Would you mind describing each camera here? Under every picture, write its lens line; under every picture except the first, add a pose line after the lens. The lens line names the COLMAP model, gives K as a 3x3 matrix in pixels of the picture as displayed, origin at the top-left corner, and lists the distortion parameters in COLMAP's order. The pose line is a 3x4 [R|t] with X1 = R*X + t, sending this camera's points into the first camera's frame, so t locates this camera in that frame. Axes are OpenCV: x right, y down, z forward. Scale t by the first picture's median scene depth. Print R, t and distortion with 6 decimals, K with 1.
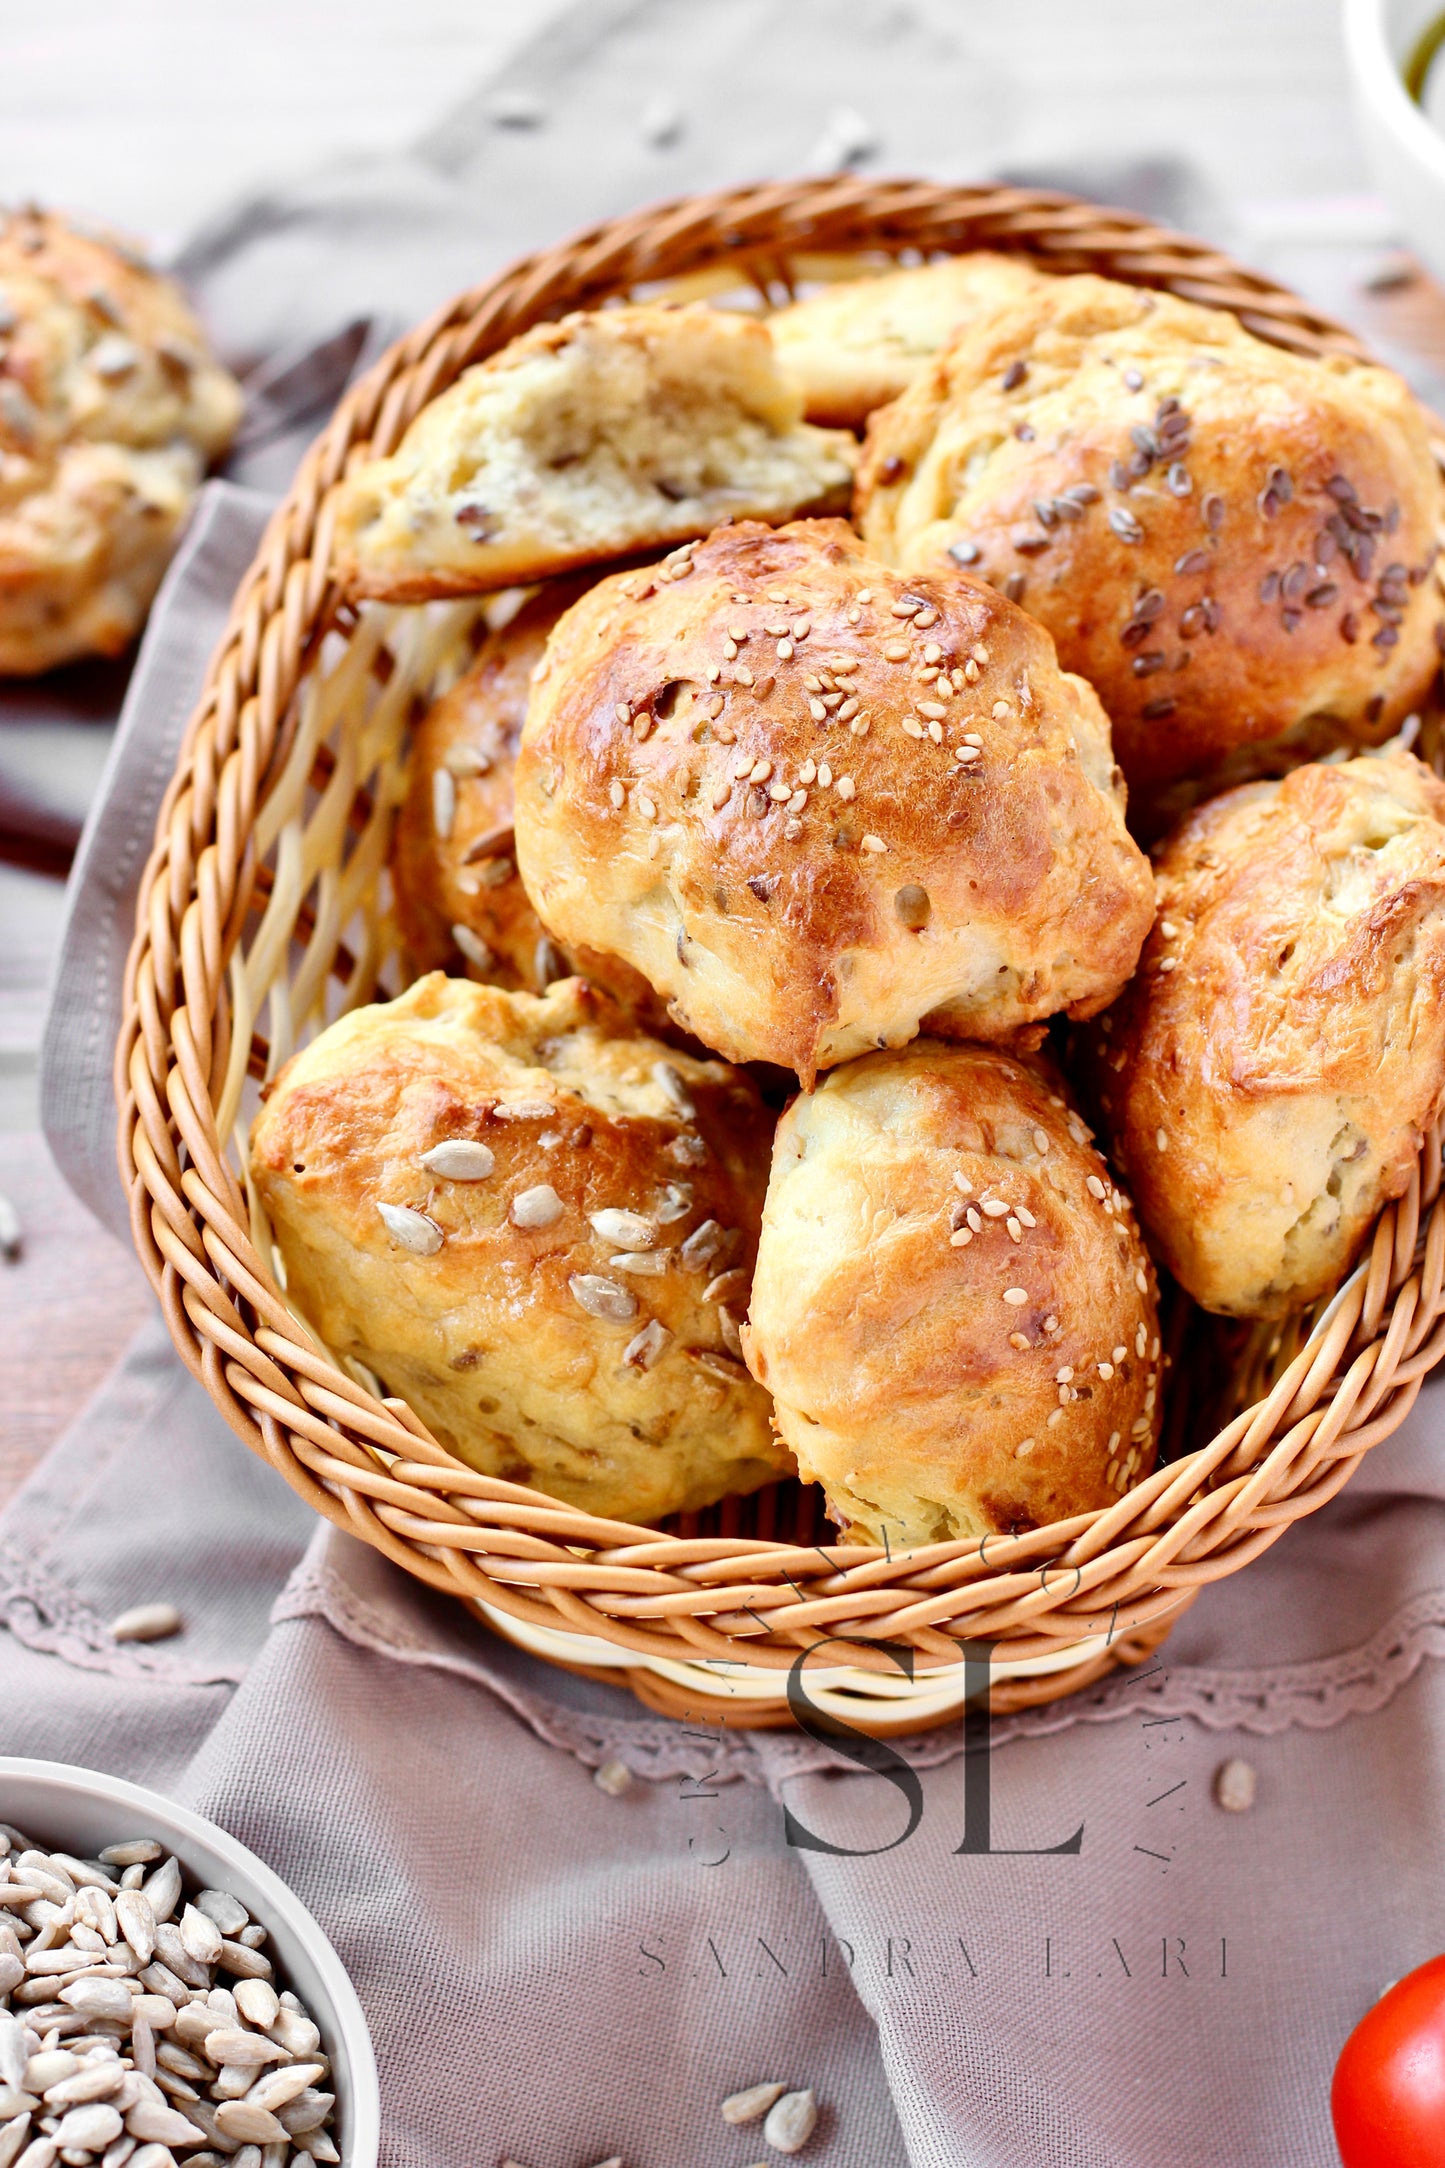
lens RADIAL K [[5401.8, 0, 722.5], [0, 5401.8, 1084.0], [0, 0, 1]] dist [-0.196721, 0.197618]
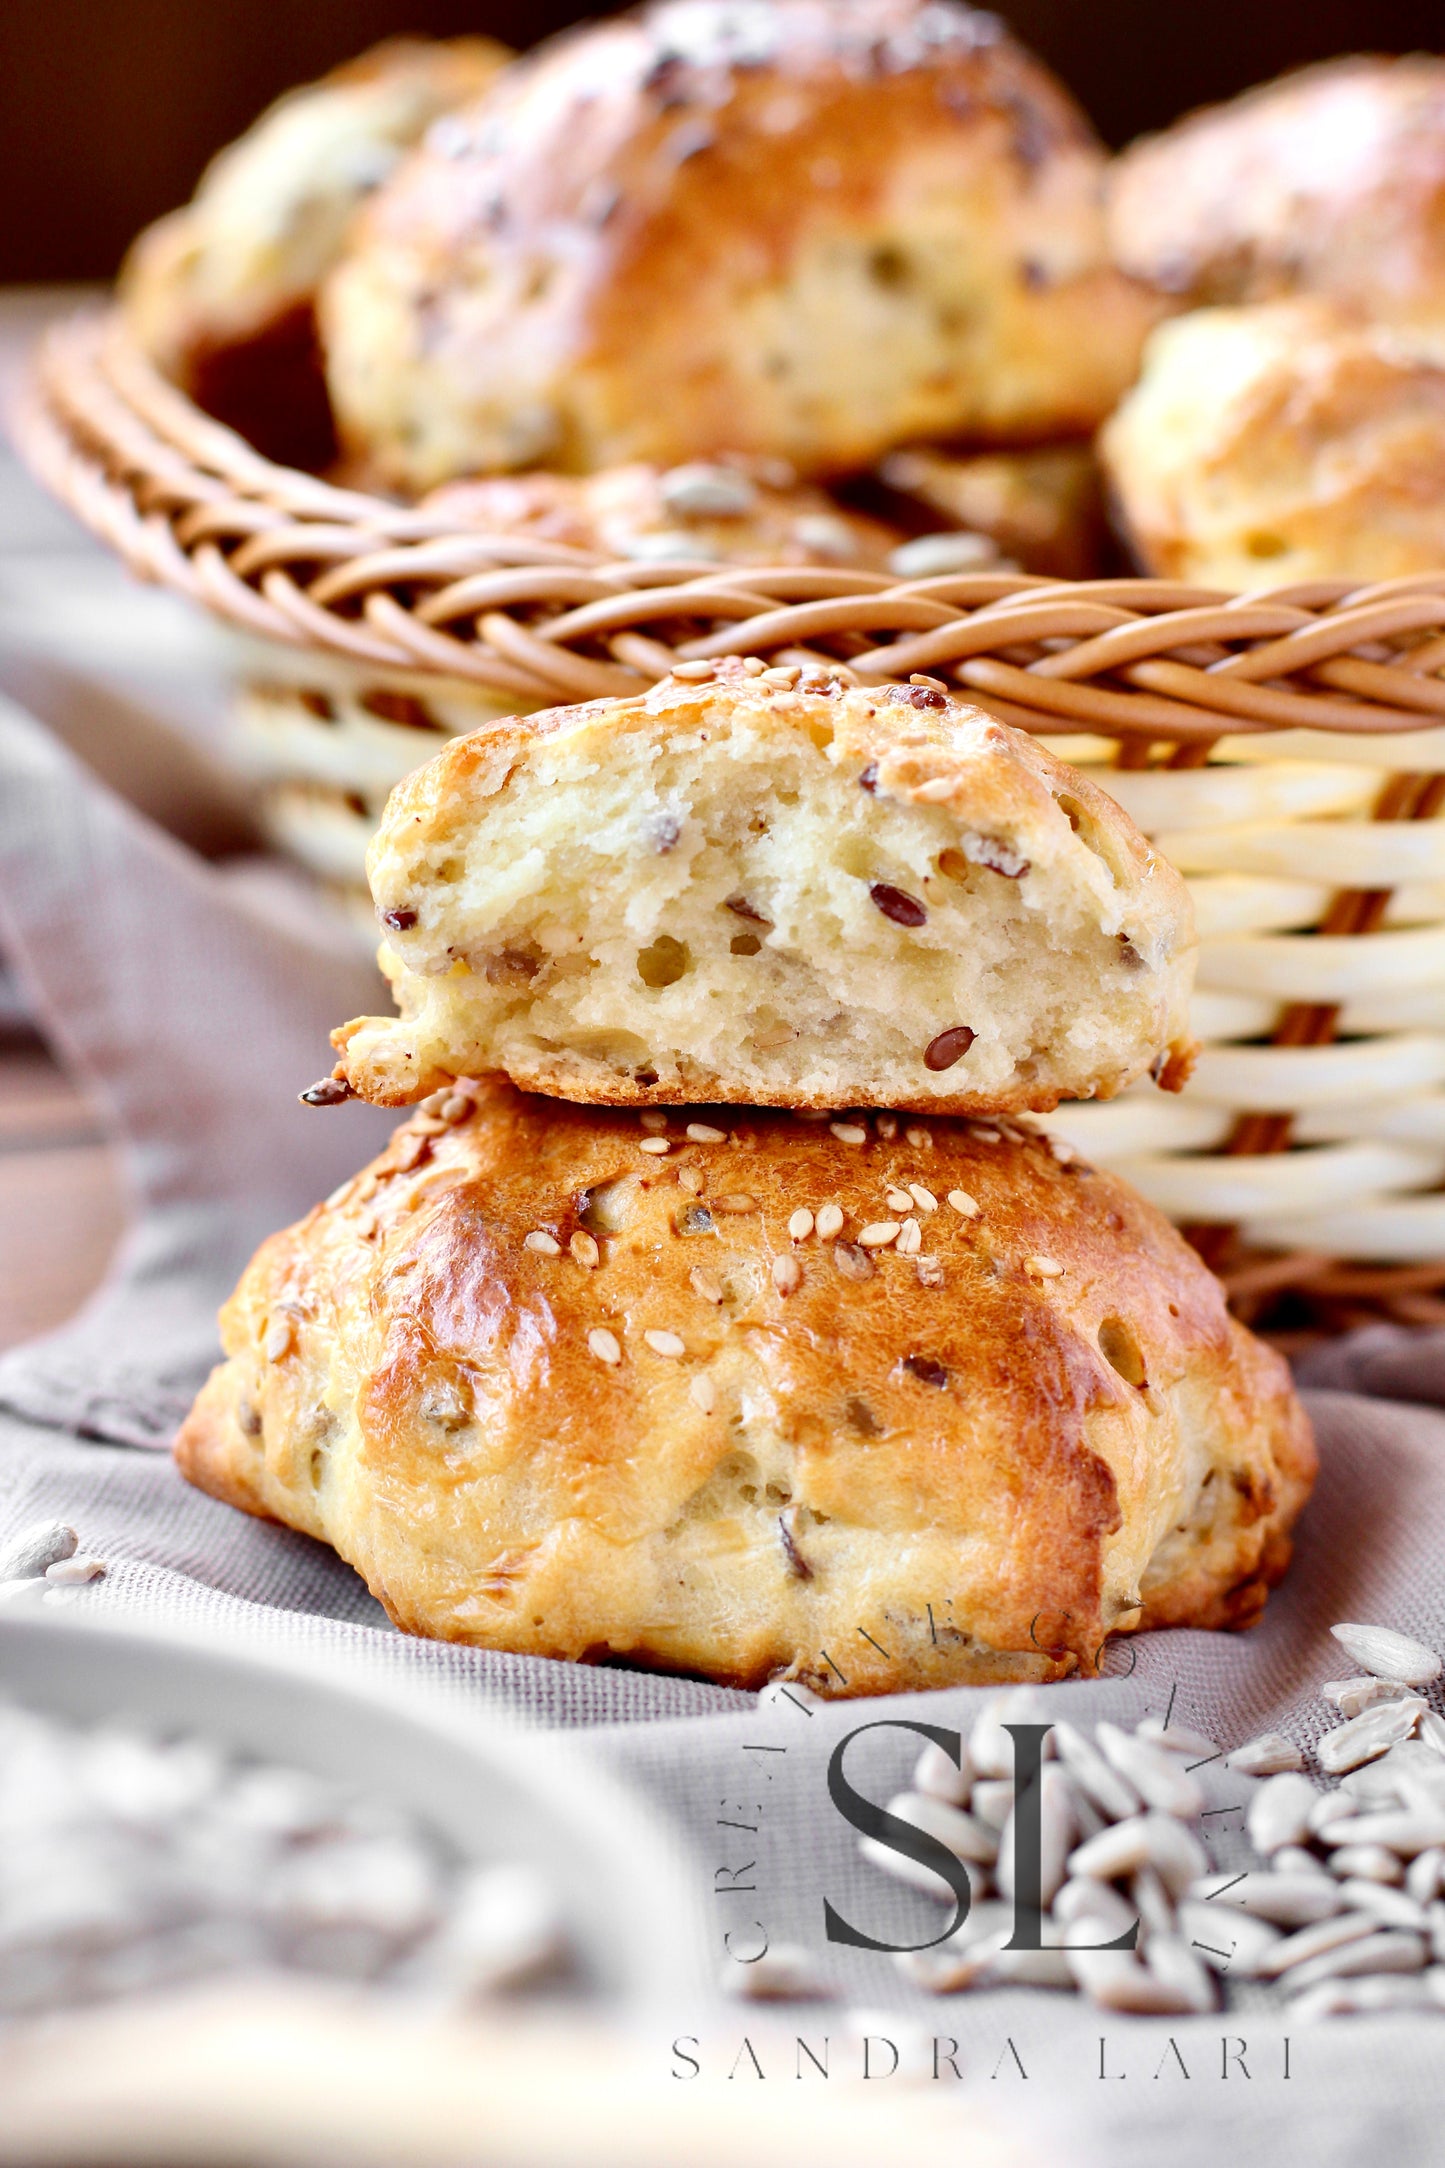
lens RADIAL K [[5401.8, 0, 722.5], [0, 5401.8, 1084.0], [0, 0, 1]] dist [-0.196721, 0.197618]
pose [[0.782422, -0.131421, 0.608723, -0.368129], [0.438253, 0.810657, -0.388291, 0.160308], [-0.442436, 0.570582, 0.691872, 0.557869]]
